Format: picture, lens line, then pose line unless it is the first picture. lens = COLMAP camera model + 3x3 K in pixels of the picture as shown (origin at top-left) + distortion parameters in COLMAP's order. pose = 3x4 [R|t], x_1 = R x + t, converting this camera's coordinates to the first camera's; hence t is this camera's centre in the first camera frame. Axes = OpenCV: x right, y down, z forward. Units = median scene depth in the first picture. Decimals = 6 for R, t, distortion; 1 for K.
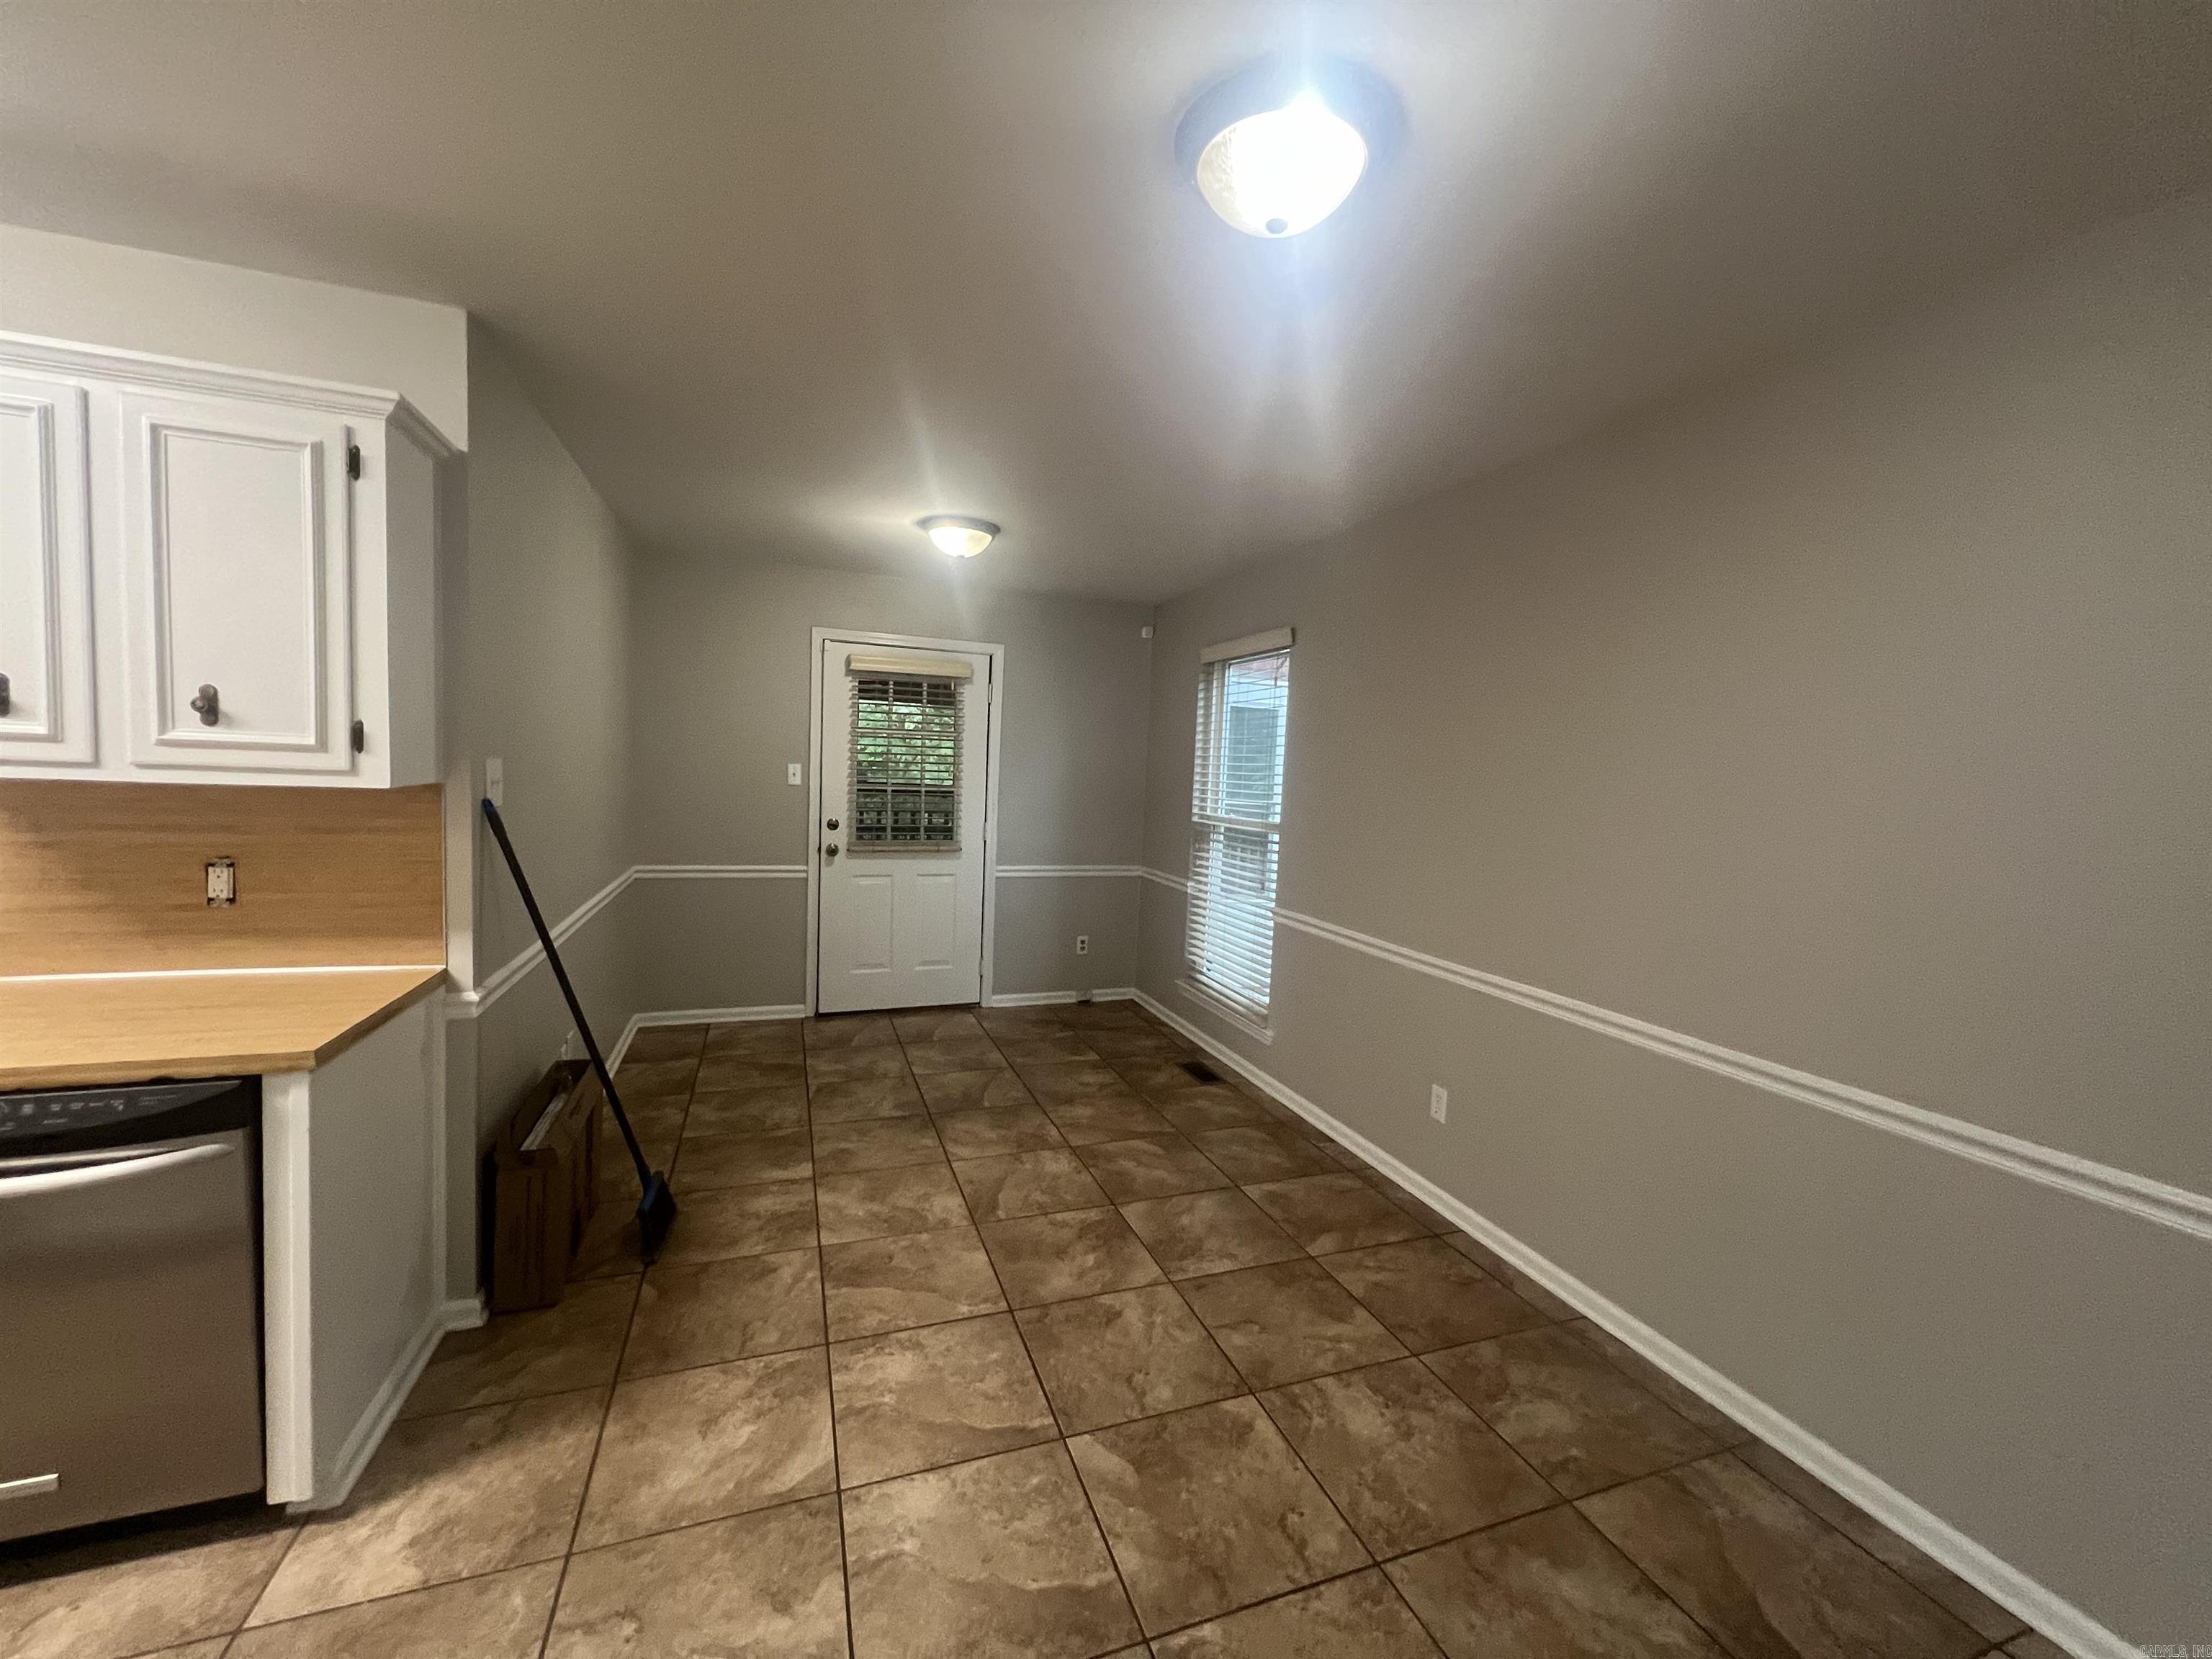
lens RADIAL K [[884.7, 0, 1106.0], [0, 884.7, 829.5], [0, 0, 1]] dist [0.000672, 0.000217]
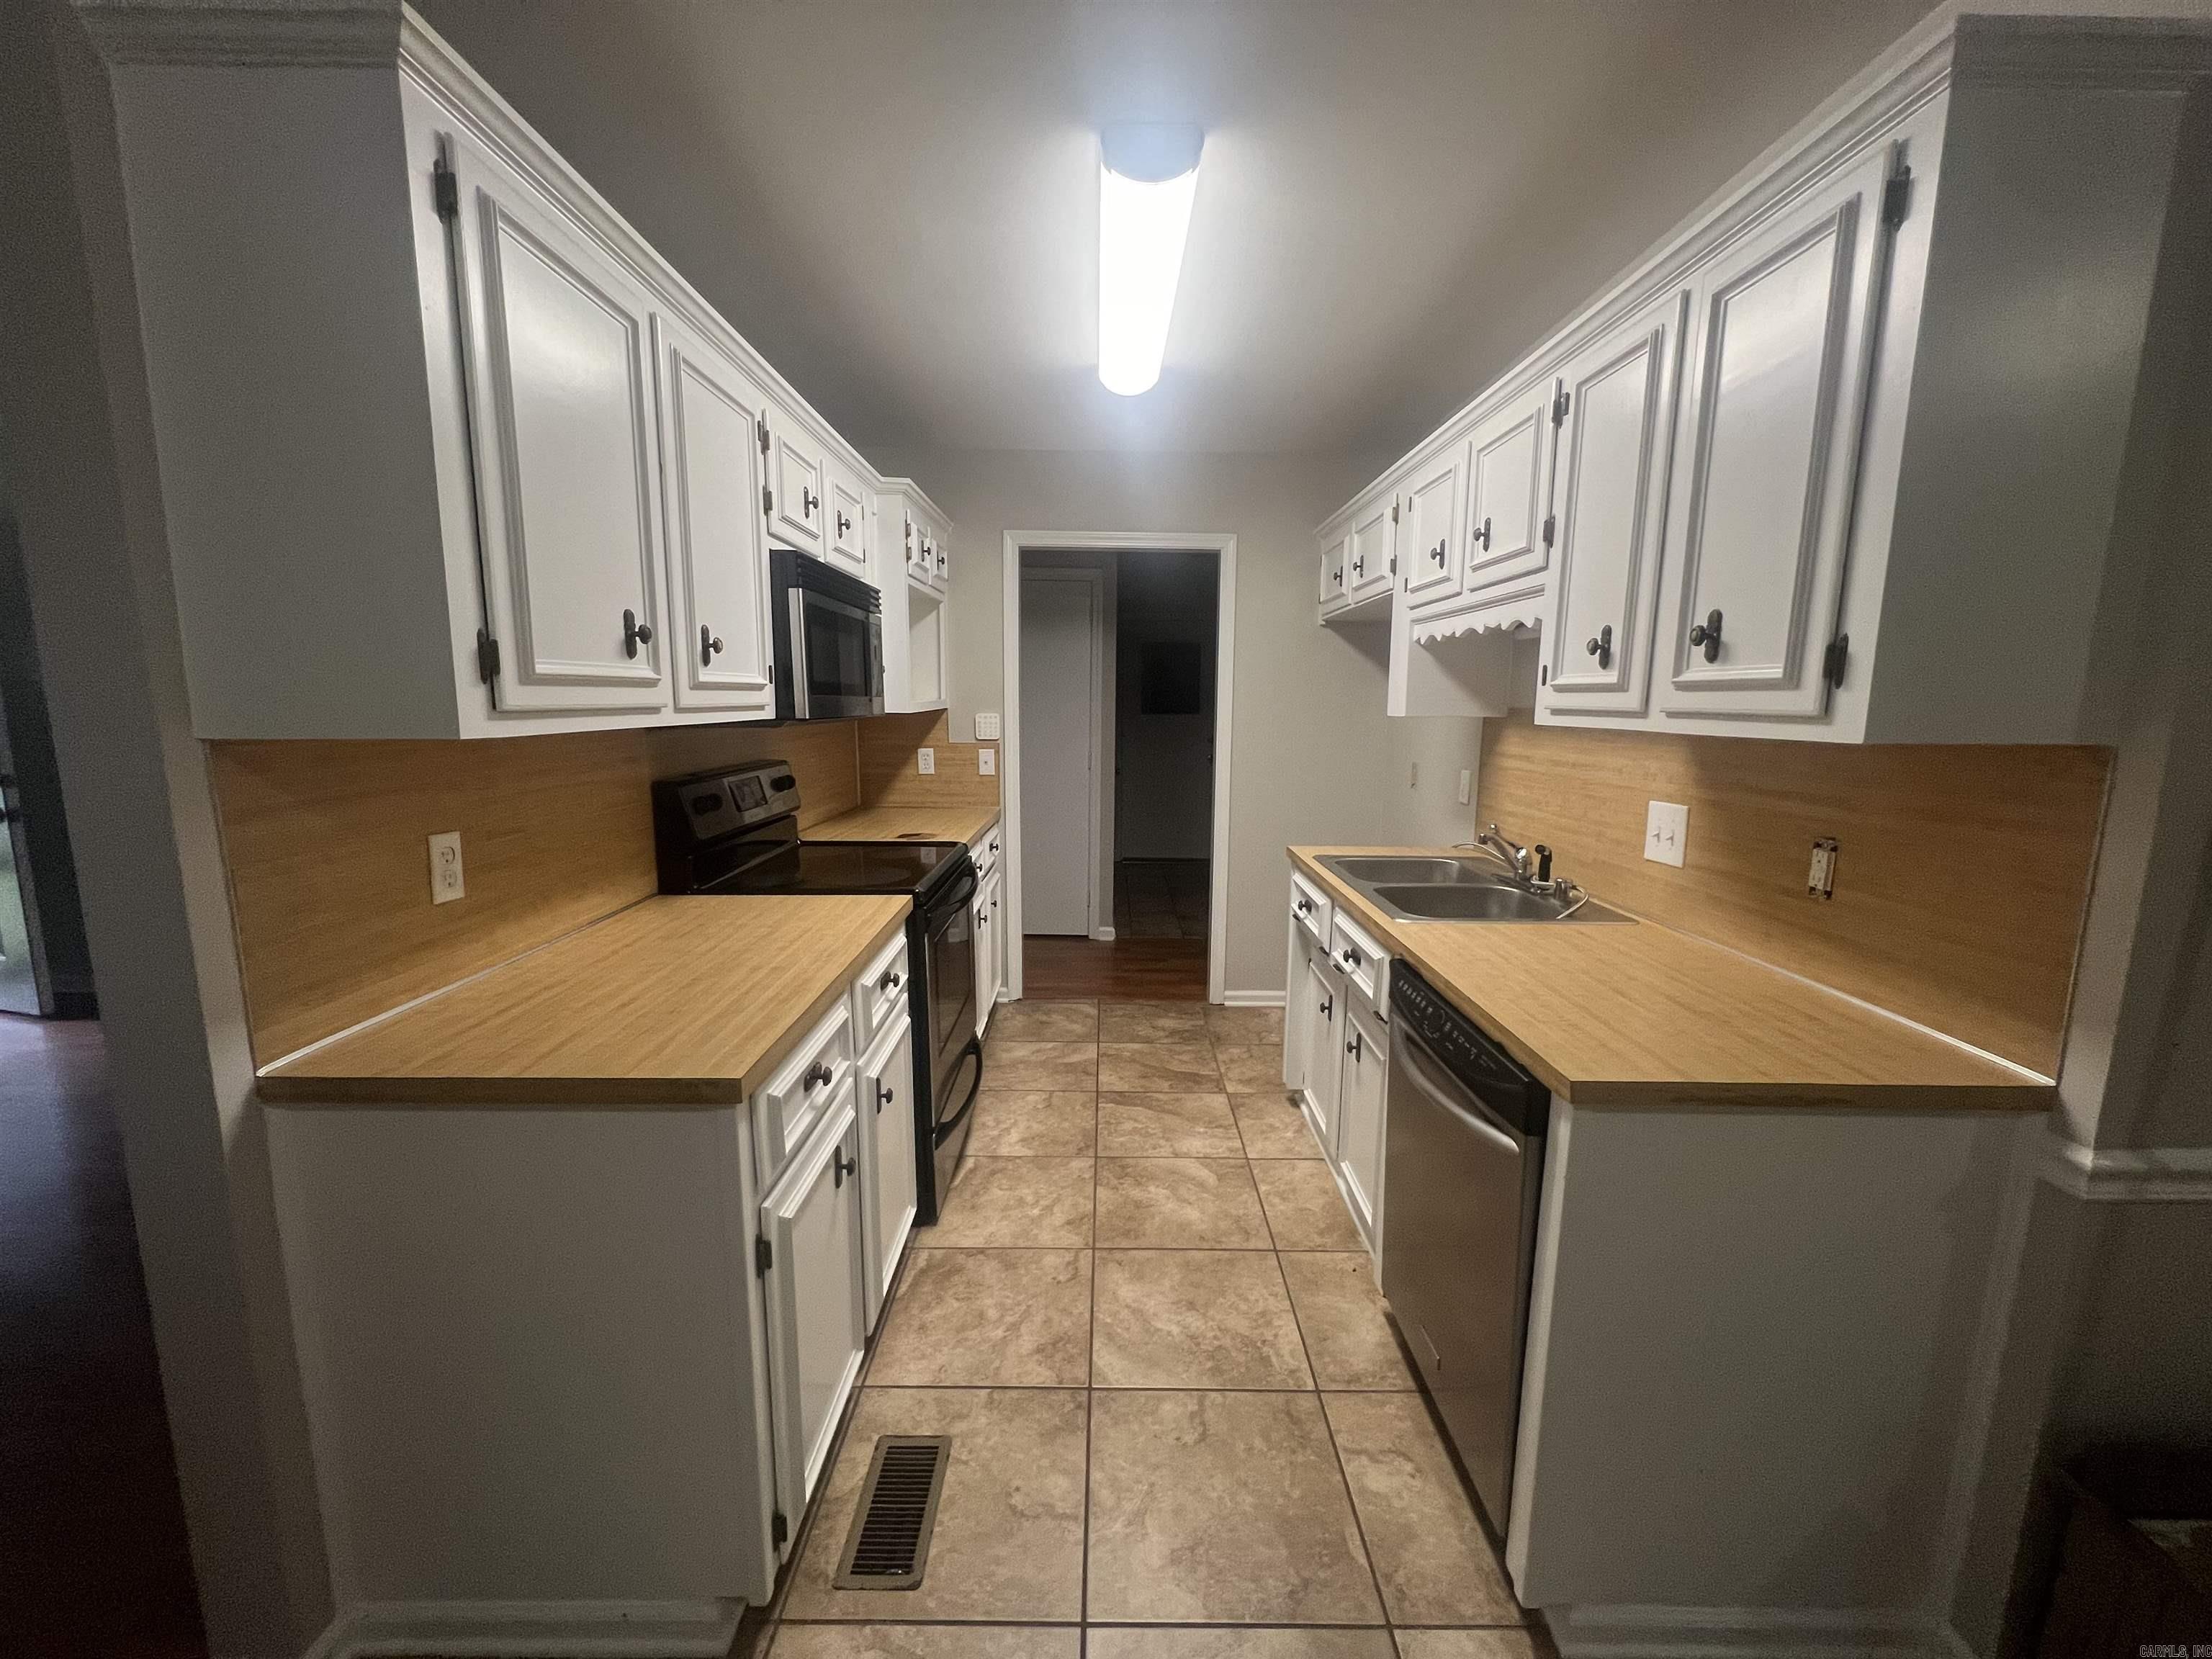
lens RADIAL K [[873.8, 0, 1106.0], [0, 873.8, 829.5], [0, 0, 1]] dist [-0.000795, 0.000084]
pose [[-0.349570, 0.090124, -0.932565, -0.068608], [-0.089060, 0.987659, 0.128833, -0.019777], [0.932668, 0.128090, -0.337230, 0.736225]]
